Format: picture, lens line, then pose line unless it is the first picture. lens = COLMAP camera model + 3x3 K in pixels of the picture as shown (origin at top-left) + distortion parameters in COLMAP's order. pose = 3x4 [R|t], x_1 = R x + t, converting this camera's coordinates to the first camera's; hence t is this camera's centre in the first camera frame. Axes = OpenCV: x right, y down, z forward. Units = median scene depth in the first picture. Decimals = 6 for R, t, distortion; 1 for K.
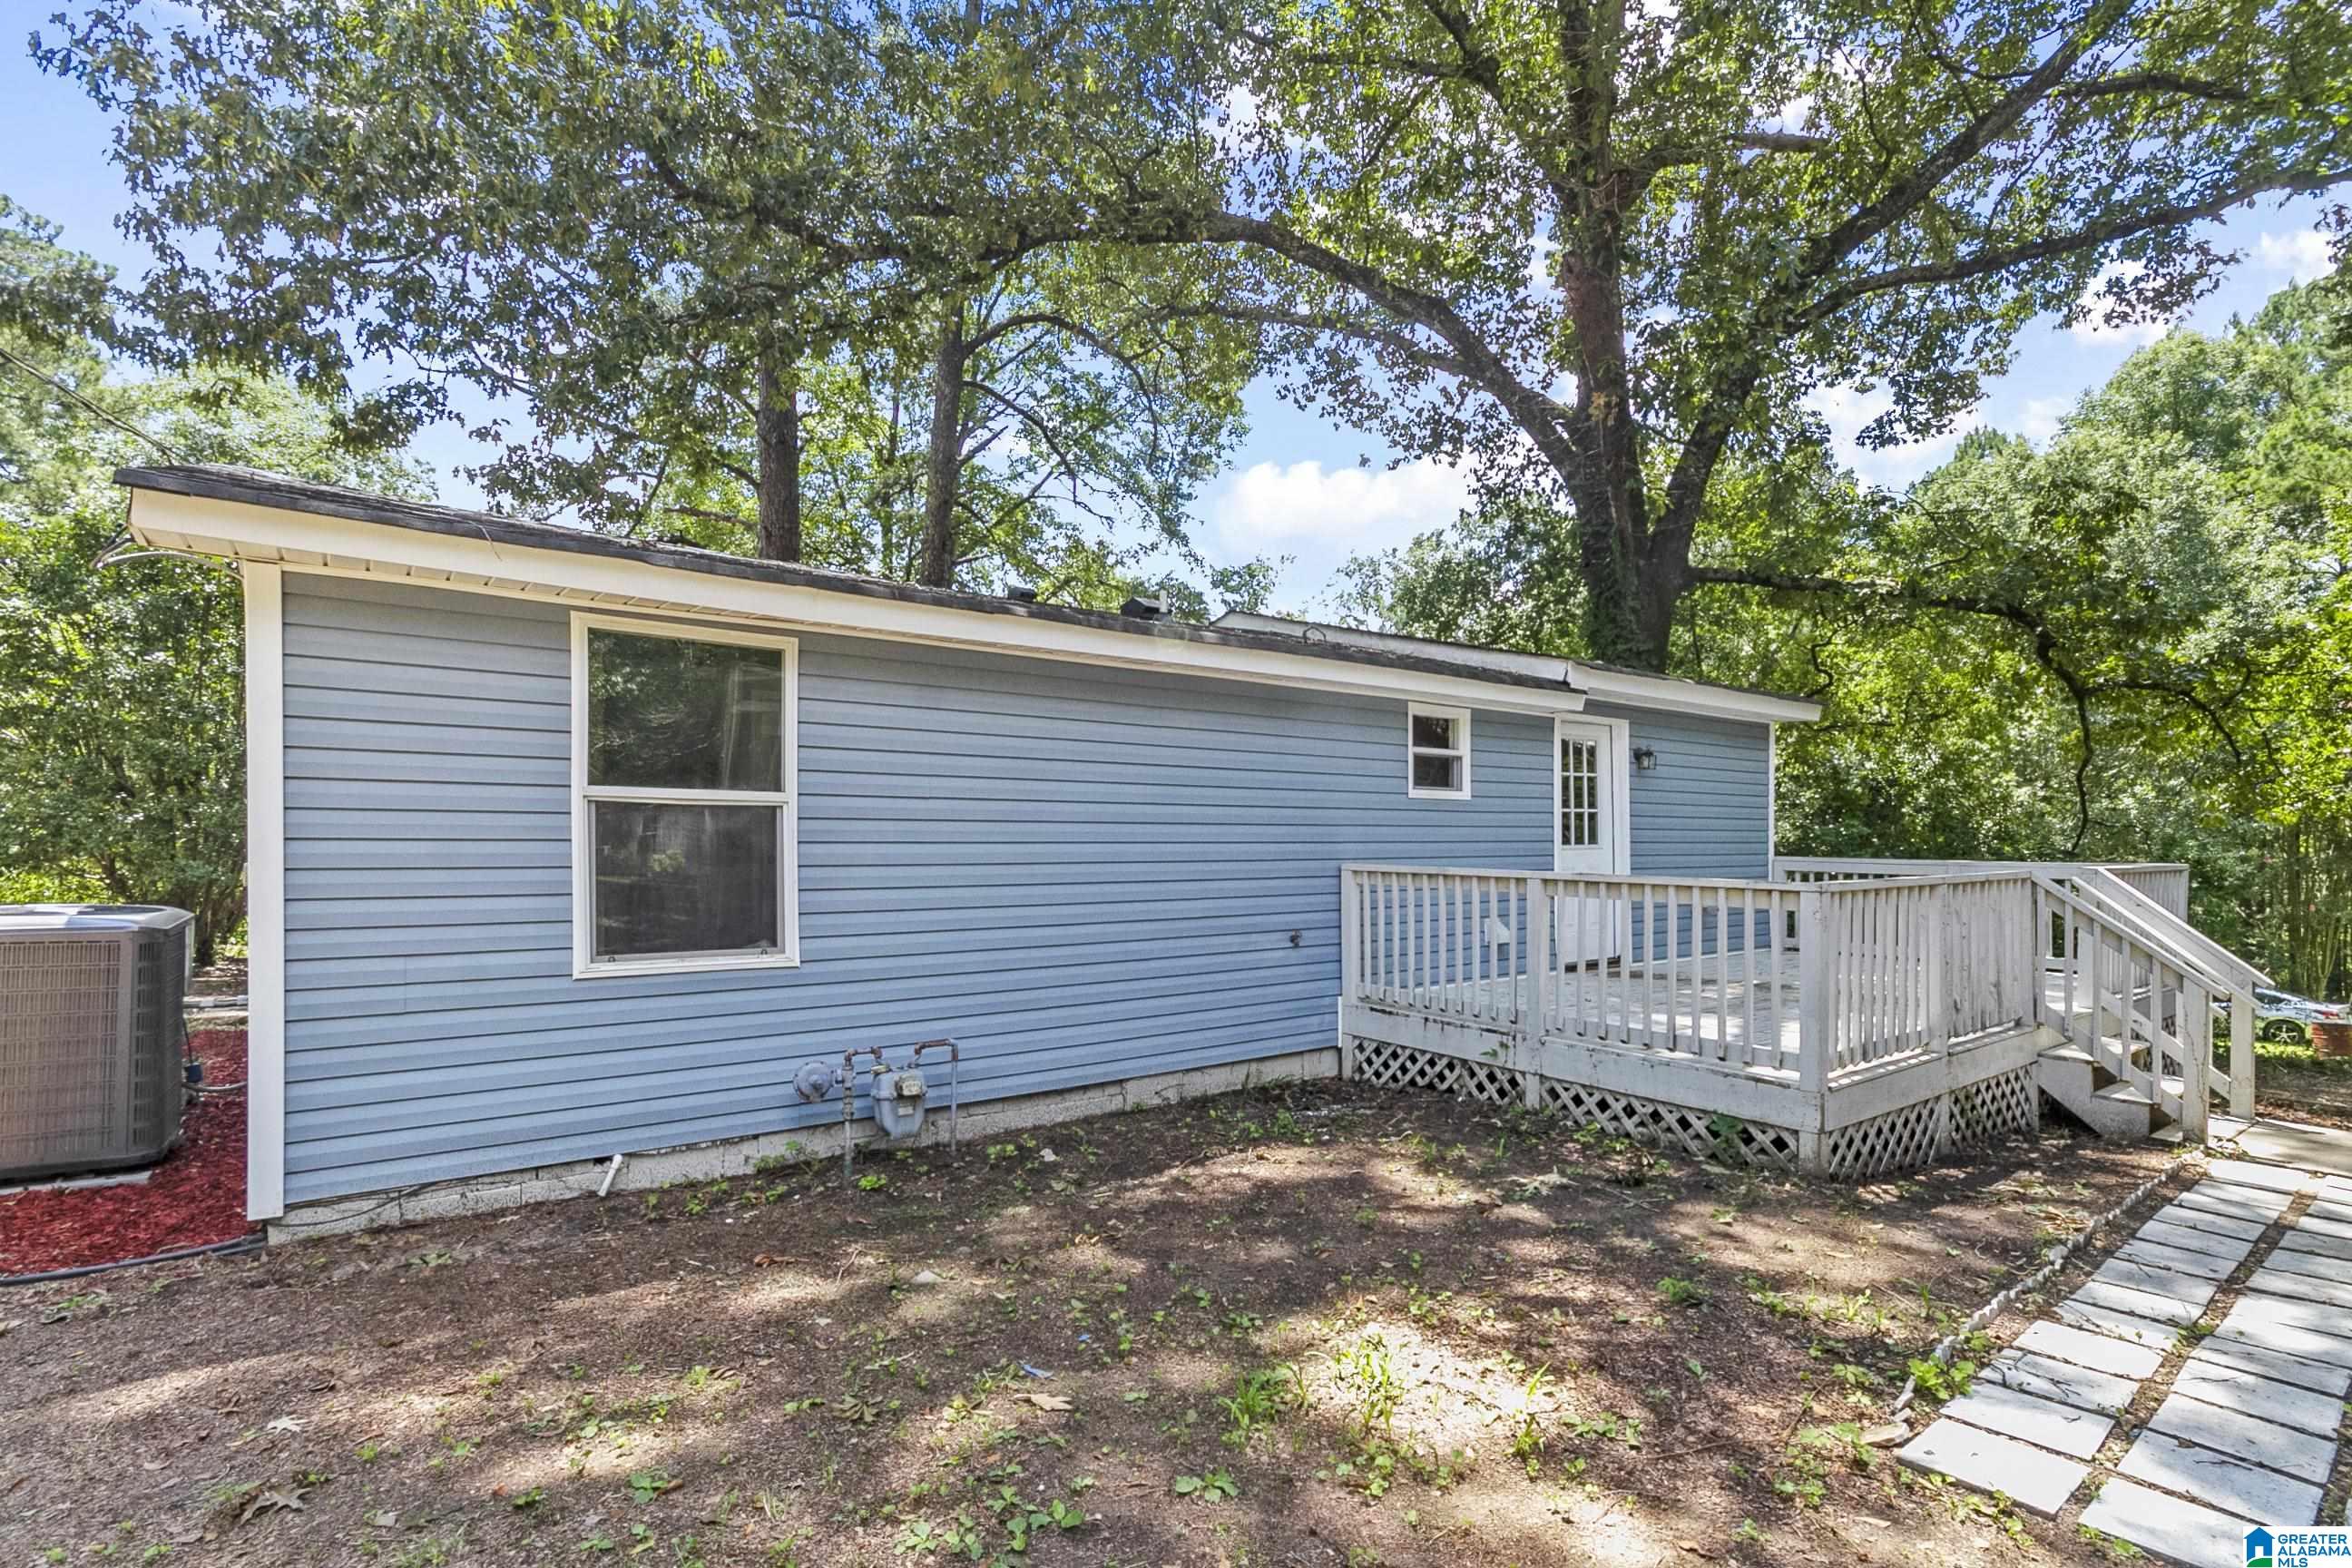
lens RADIAL K [[1126.9, 0, 1160.0], [0, 1126.9, 847.2], [0, 0, 1]] dist [-0.008967, 0.011363]
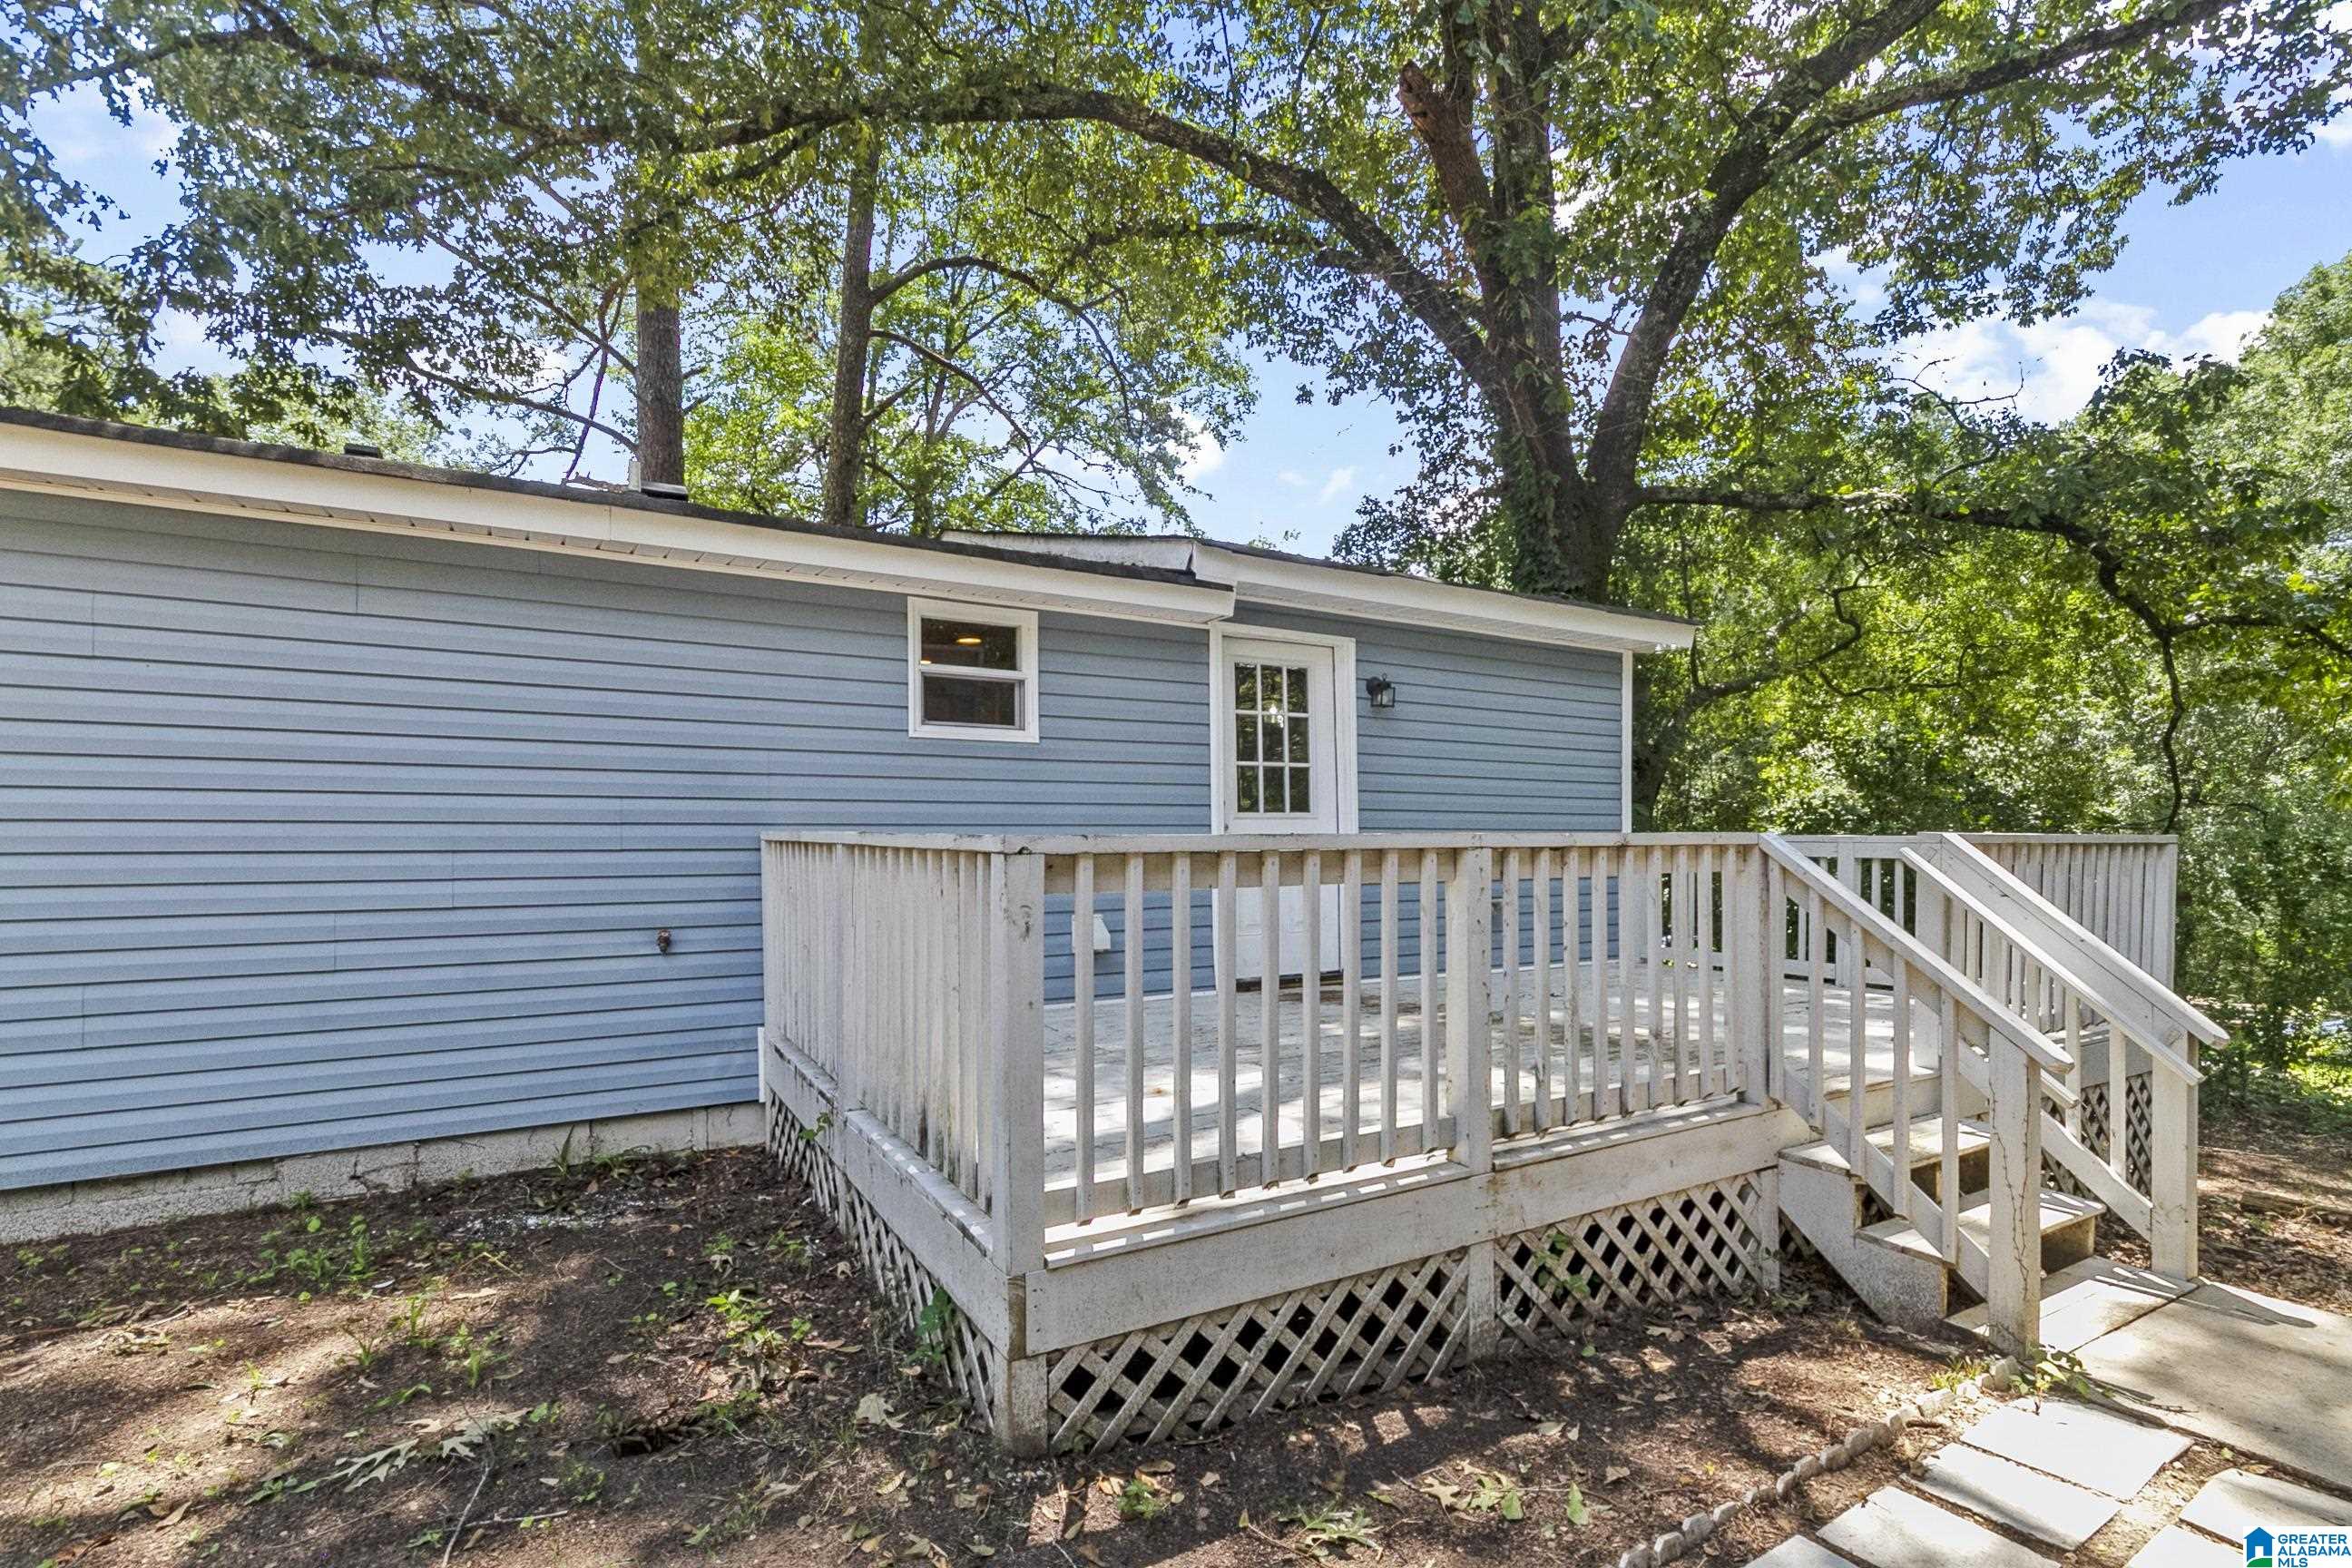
lens RADIAL K [[1108.3, 0, 1190.3], [0, 1108.3, 845.9], [0, 0, 1]] dist [-0.013732, 0.011563]
pose [[0.994709, -0.001423, -0.102726, 0.387291], [0.001020, 0.999992, -0.003973, 0.021196], [0.102731, 0.003847, 0.994702, 0.295075]]
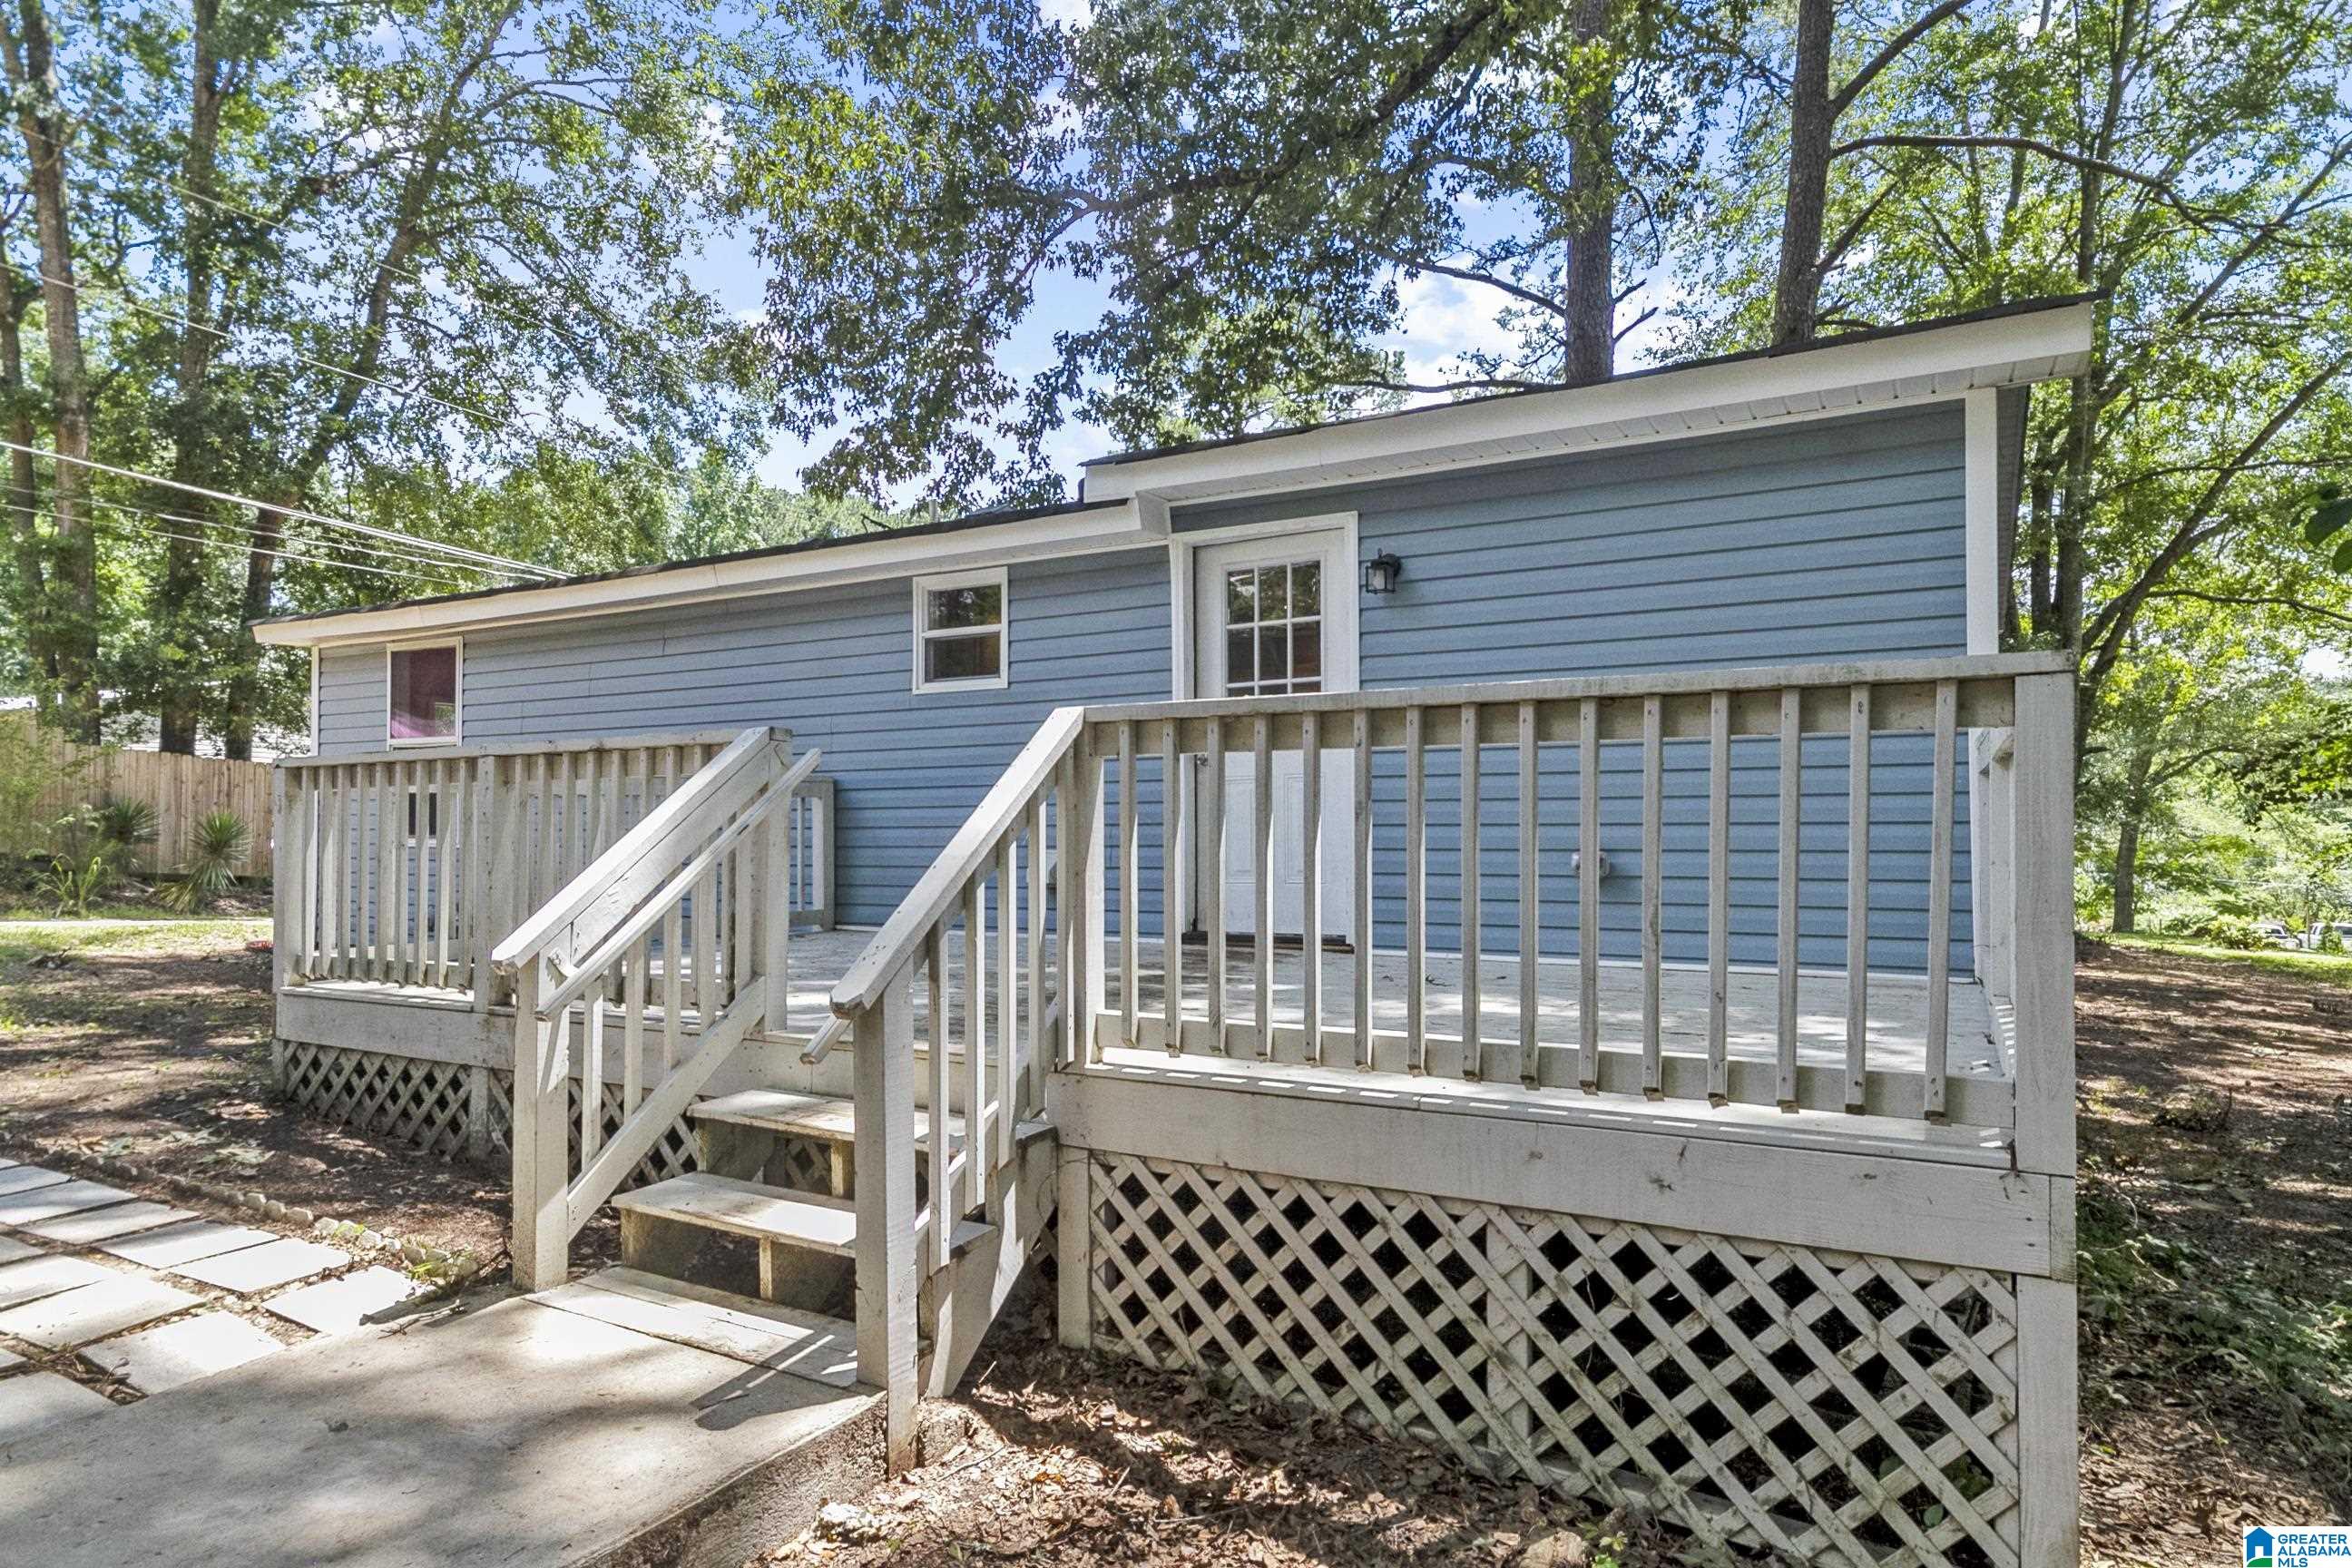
lens RADIAL K [[1344.4, 0, 1120.8], [0, 1344.4, 788.2], [0, 0, 1]] dist [0.001499, 0.000011]
pose [[0.397887, -0.036516, -0.916708, 0.980176], [-0.005719, 0.999089, -0.042280, 0.053172], [0.917417, 0.022065, 0.397316, 0.636500]]
